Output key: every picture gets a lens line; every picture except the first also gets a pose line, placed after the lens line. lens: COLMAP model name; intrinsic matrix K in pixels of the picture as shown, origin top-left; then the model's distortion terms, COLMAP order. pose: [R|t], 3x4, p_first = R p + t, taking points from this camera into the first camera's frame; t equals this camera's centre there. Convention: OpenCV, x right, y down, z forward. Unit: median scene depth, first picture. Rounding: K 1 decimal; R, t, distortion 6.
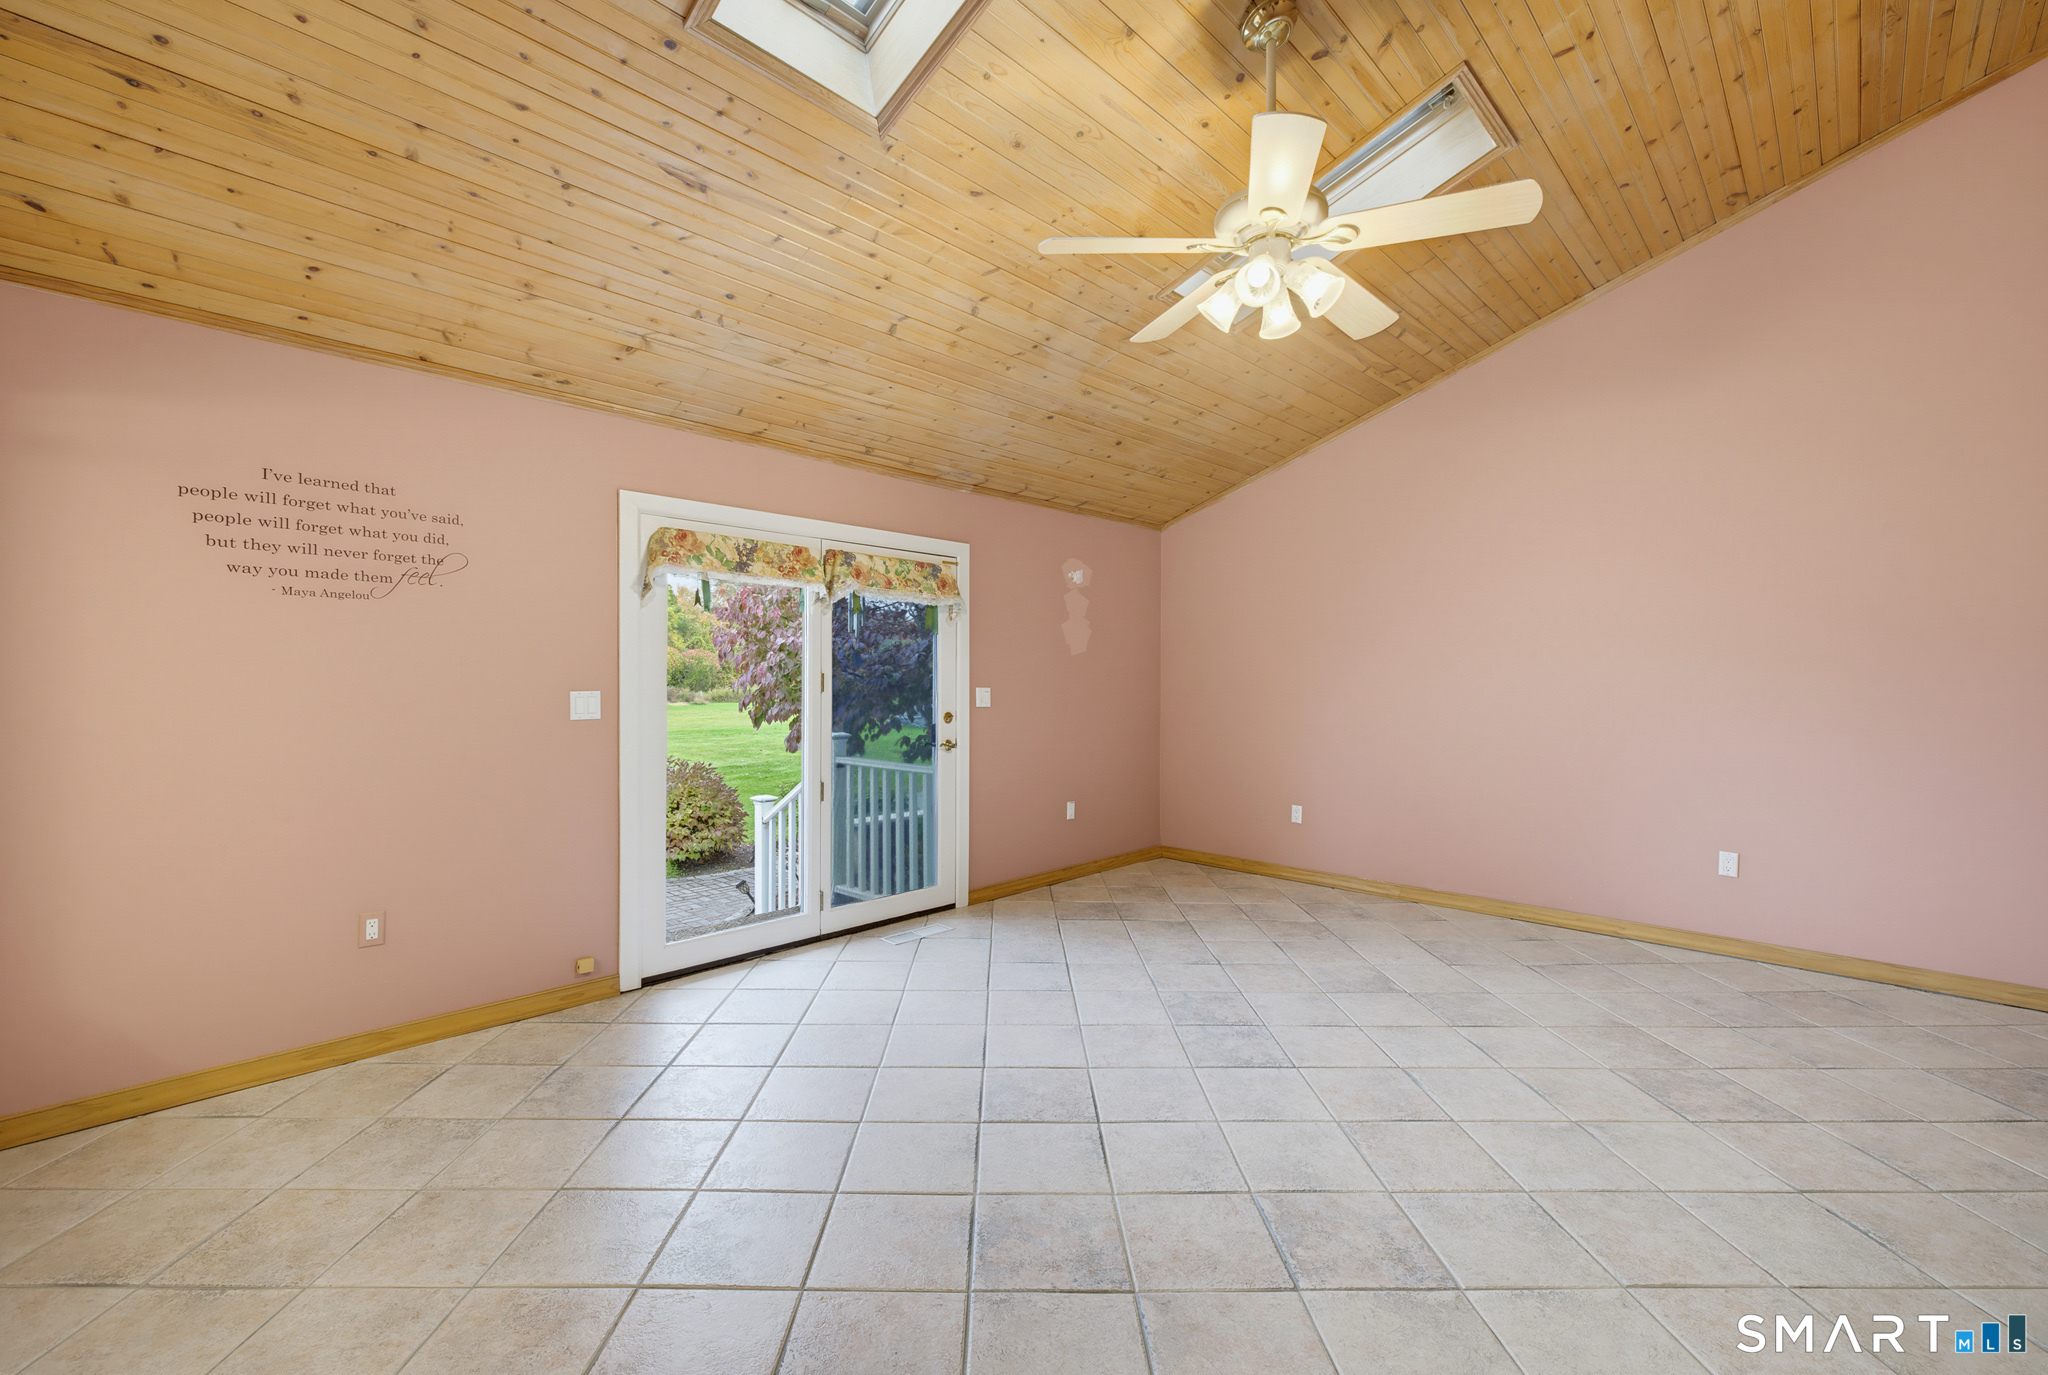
lens RADIAL K [[856.1, 0, 1011.5], [0, 856.1, 685.2], [0, 0, 1]] dist [0.003038, -0.000148]
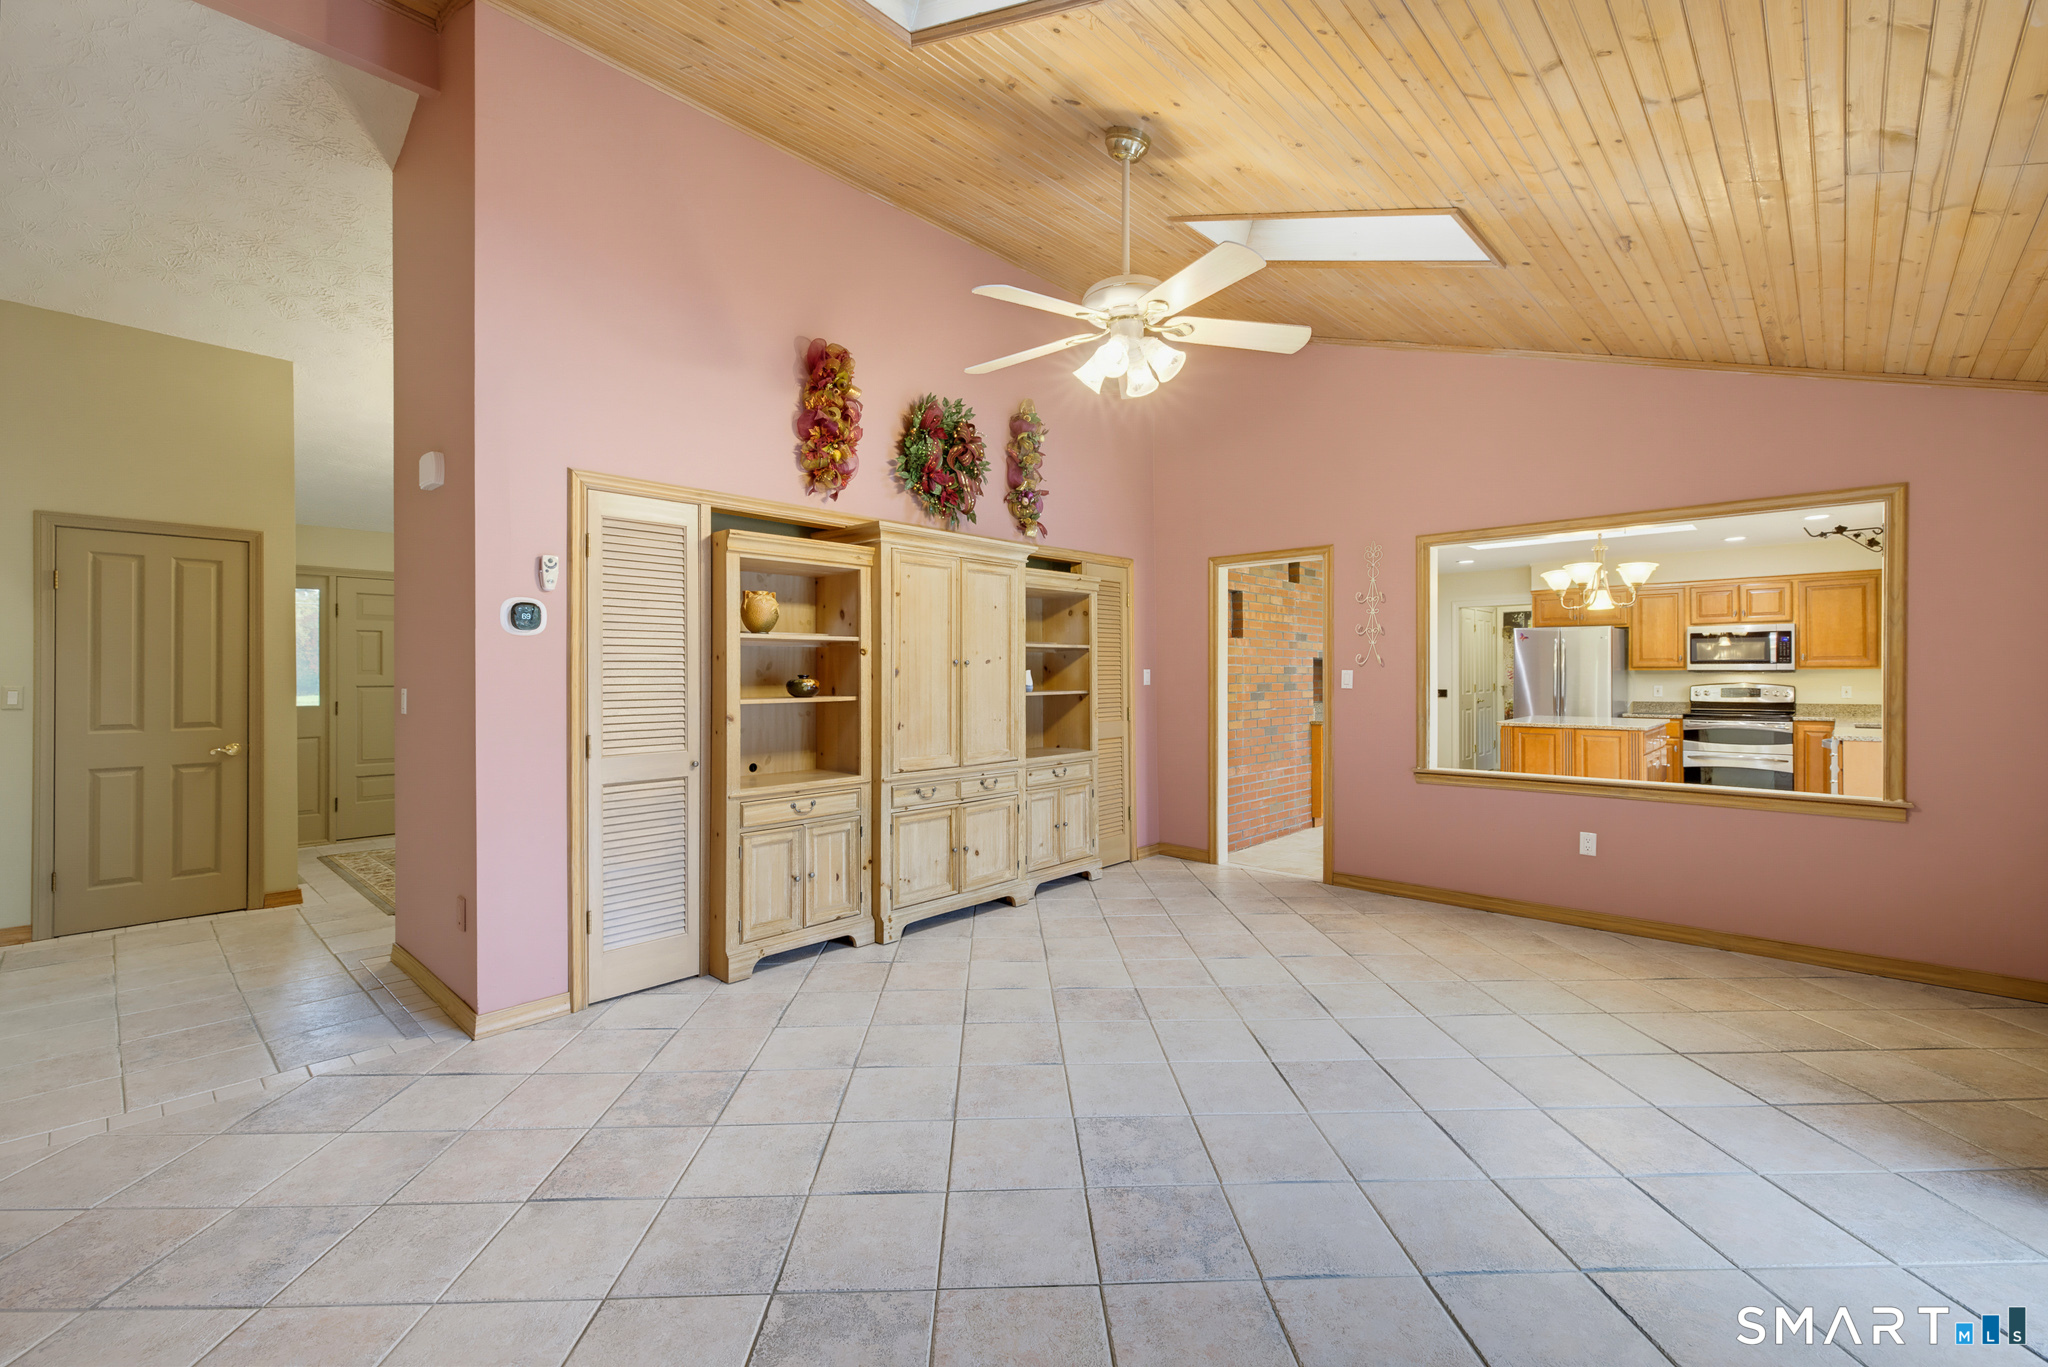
lens RADIAL K [[856.1, 0, 1011.5], [0, 856.1, 681.2], [0, 0, 1]] dist [0.003038, -0.000148]
pose [[-0.999876, 0.003866, -0.015274, 0.372227], [0.003768, 0.999972, 0.006456, -0.003939], [0.015299, 0.006398, -0.999862, 1.707749]]
